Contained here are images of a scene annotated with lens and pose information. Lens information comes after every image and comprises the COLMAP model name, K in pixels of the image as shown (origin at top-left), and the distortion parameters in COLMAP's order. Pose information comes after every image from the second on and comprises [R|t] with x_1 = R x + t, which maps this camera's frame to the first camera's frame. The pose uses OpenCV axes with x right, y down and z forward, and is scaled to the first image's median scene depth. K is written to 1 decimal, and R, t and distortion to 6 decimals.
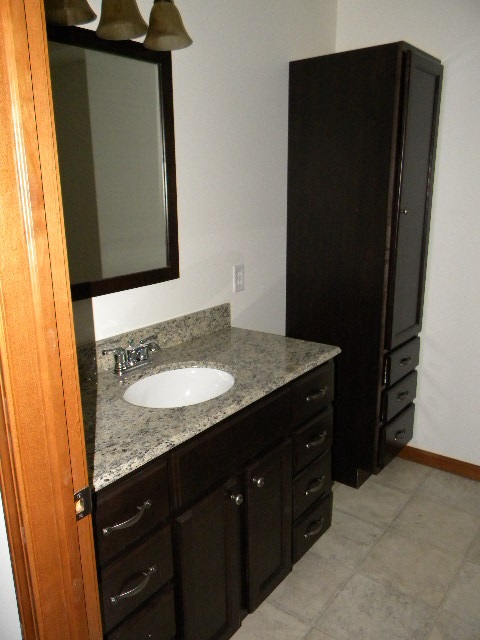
lens RADIAL K [[525.9, 0, 240.1], [0, 525.9, 318.2], [0, 0, 1]] dist [0.028522, -0.039146]
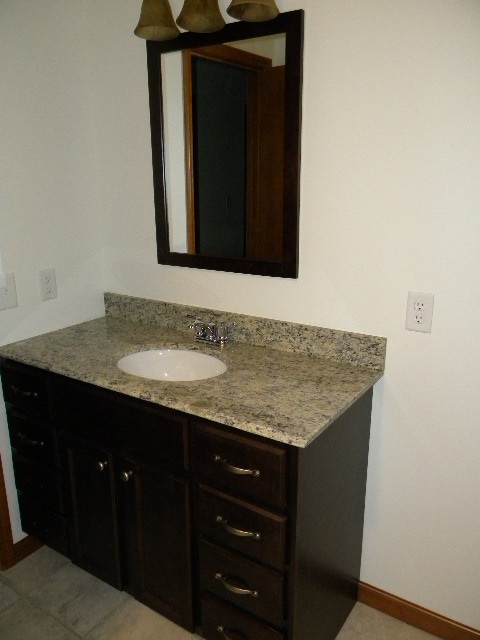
lens RADIAL K [[525.9, 0, 239.3], [0, 525.9, 323.4], [0, 0, 1]] dist [0.028522, -0.039146]
pose [[0.052782, 0.283668, -0.957469, 0.775513], [-0.241236, 0.934030, 0.263425, -0.226930], [0.969030, 0.217071, 0.117731, 0.871620]]
